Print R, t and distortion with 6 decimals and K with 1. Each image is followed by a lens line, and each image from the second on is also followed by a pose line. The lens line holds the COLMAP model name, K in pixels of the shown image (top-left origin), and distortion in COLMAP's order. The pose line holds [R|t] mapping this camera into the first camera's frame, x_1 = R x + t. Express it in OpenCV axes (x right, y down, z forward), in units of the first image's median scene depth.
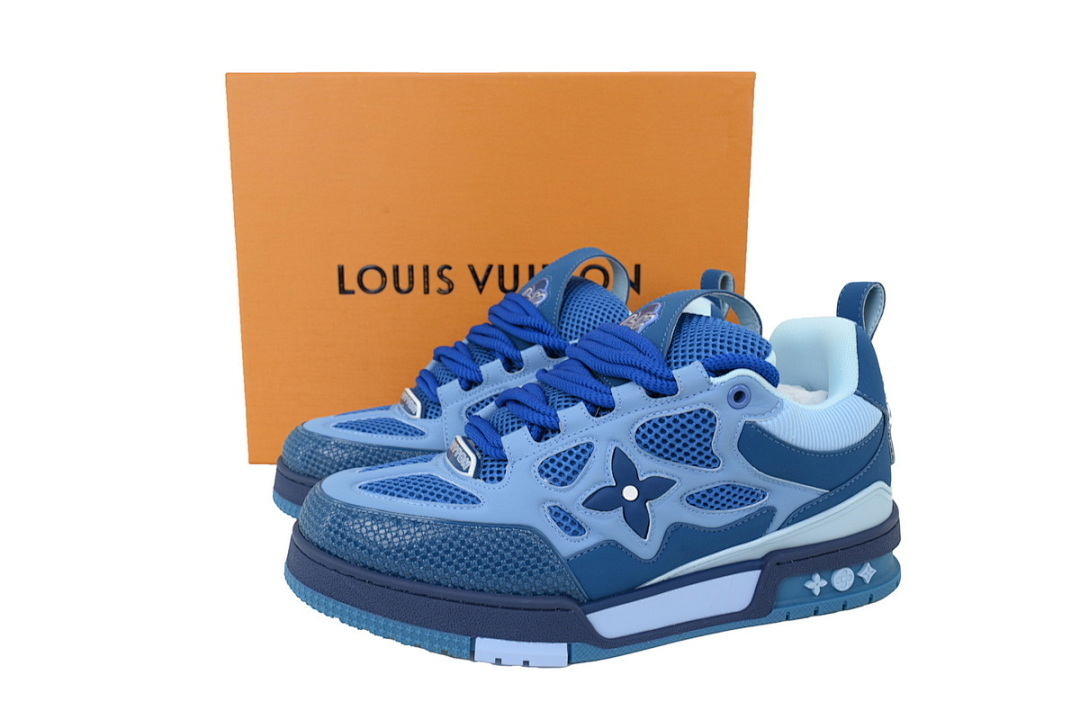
lens RADIAL K [[814.2, 0, 540.0], [0, 814.2, 360.0], [0, 0, 1]] dist [-0.002100, 0.000153]
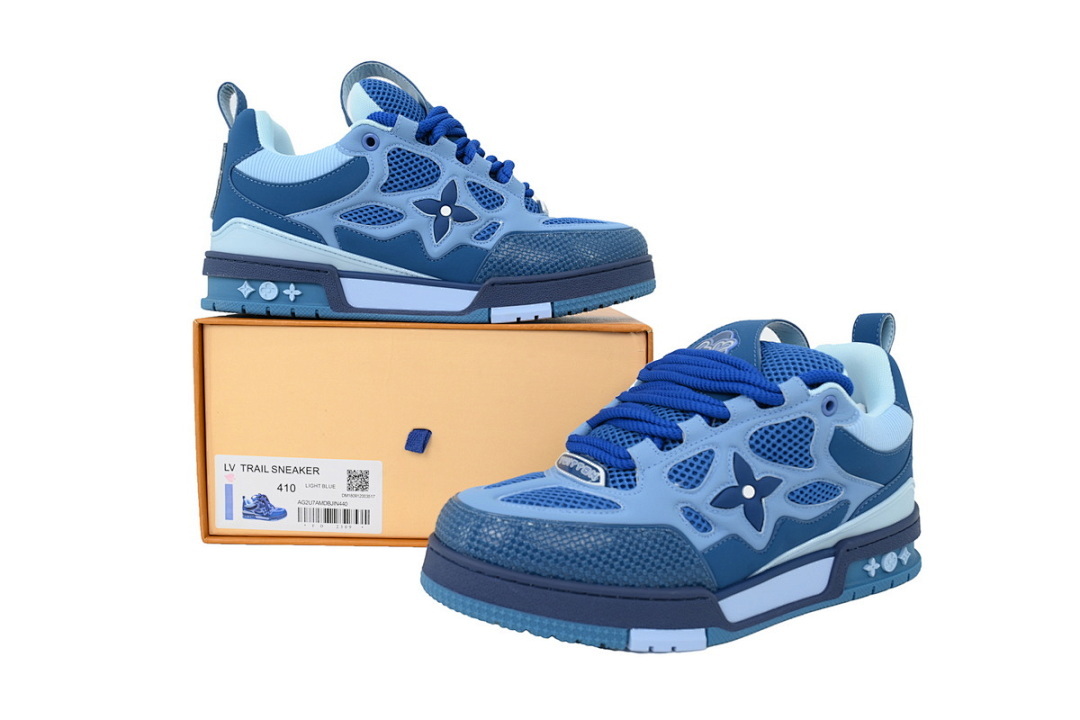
lens RADIAL K [[814.2, 0, 540.0], [0, 814.2, 360.0], [0, 0, 1]] dist [-0.002100, 0.000153]
pose [[0.976578, -0.011798, 0.214840, -0.420296], [0.025132, 0.997916, -0.059438, 0.038212], [-0.213691, 0.063445, 0.974839, -0.070857]]
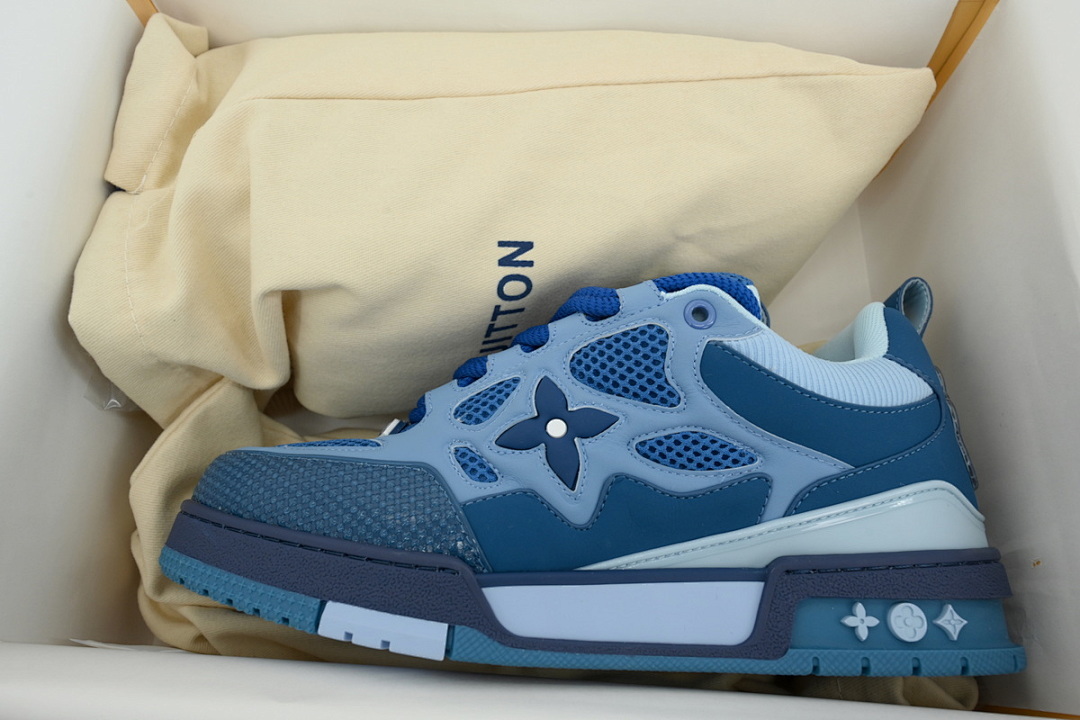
lens RADIAL K [[717.2, 0, 540.0], [0, 717.2, 360.0], [0, 0, 1]] dist [0.002343, 0.001506]
pose [[0.969848, -0.030143, -0.241839, 0.260073], [-0.083390, 0.891380, -0.445520, 0.407040], [0.229000, 0.452254, 0.861990, 0.382060]]
